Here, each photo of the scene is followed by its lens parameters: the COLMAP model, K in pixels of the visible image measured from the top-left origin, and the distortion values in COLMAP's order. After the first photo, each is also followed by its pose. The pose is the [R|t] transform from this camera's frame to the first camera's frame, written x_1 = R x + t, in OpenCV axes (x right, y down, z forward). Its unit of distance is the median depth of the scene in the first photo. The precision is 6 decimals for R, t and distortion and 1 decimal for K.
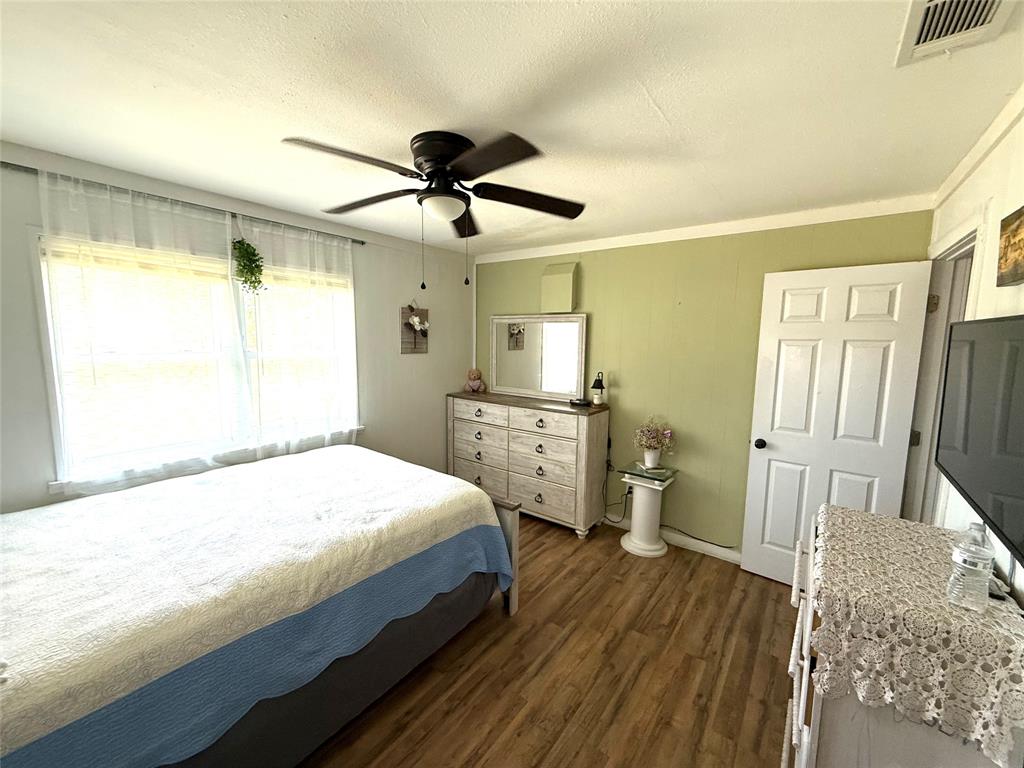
lens RADIAL K [[407.8, 0, 509.0], [0, 407.8, 383.1], [0, 0, 1]] dist [-0.000800, 0.000017]
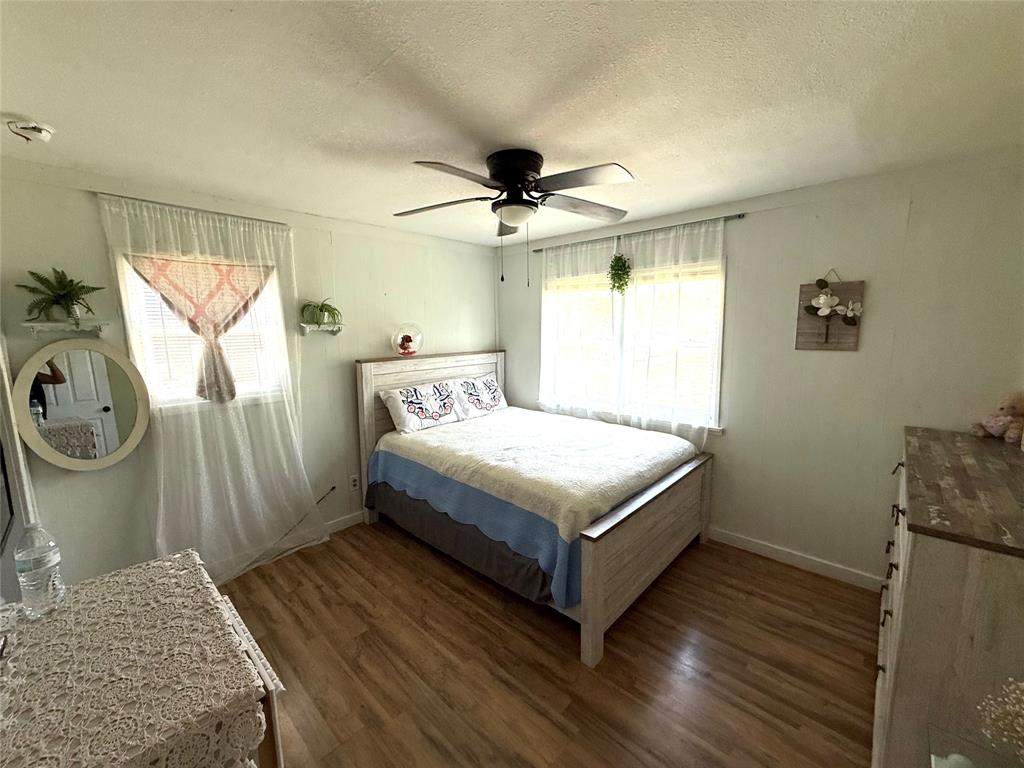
lens RADIAL K [[407.8, 0, 509.4], [0, 407.8, 385.0], [0, 0, 1]] dist [-0.000800, 0.000017]
pose [[-0.098154, 0.125034, -0.987285, 0.740550], [-0.102208, 0.985563, 0.134977, -0.080464], [0.989909, 0.114157, -0.083958, 0.820744]]
